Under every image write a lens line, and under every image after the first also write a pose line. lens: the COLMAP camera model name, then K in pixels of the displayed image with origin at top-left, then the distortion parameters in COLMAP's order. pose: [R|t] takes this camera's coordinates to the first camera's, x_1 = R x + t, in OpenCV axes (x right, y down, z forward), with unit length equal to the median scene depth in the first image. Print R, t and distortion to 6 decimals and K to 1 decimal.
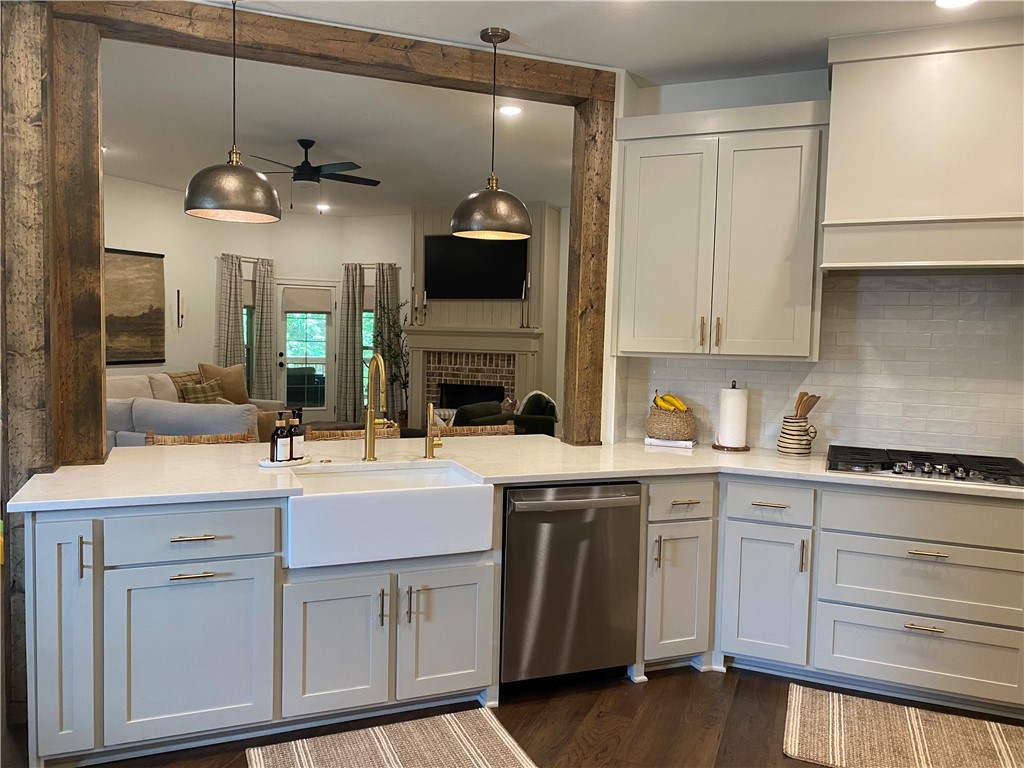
lens RADIAL K [[784.1, 0, 511.0], [0, 784.1, 383.3], [0, 0, 1]] dist [-0.006035, -0.000291]
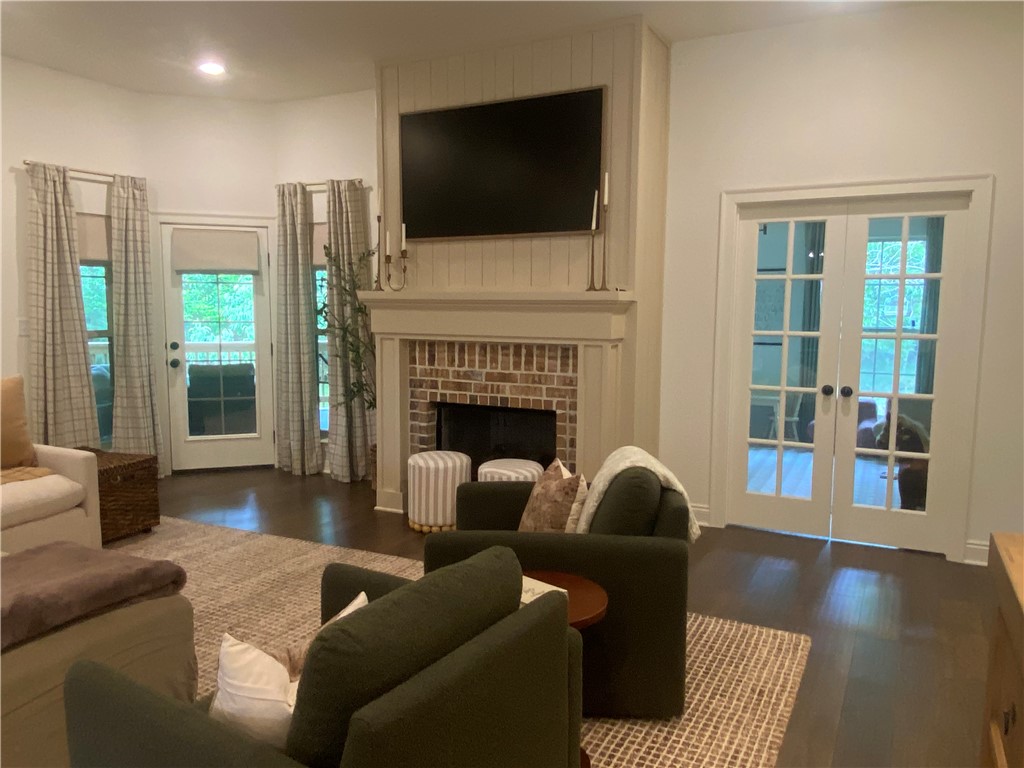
lens RADIAL K [[746.4, 0, 512.9], [0, 746.4, 385.2], [0, 0, 1]] dist [0.008663, -0.000697]
pose [[0.995923, -0.008410, -0.089818, 0.006494], [0.012681, 0.998810, 0.047084, -0.033220], [0.089315, -0.048031, 0.994845, 0.507719]]
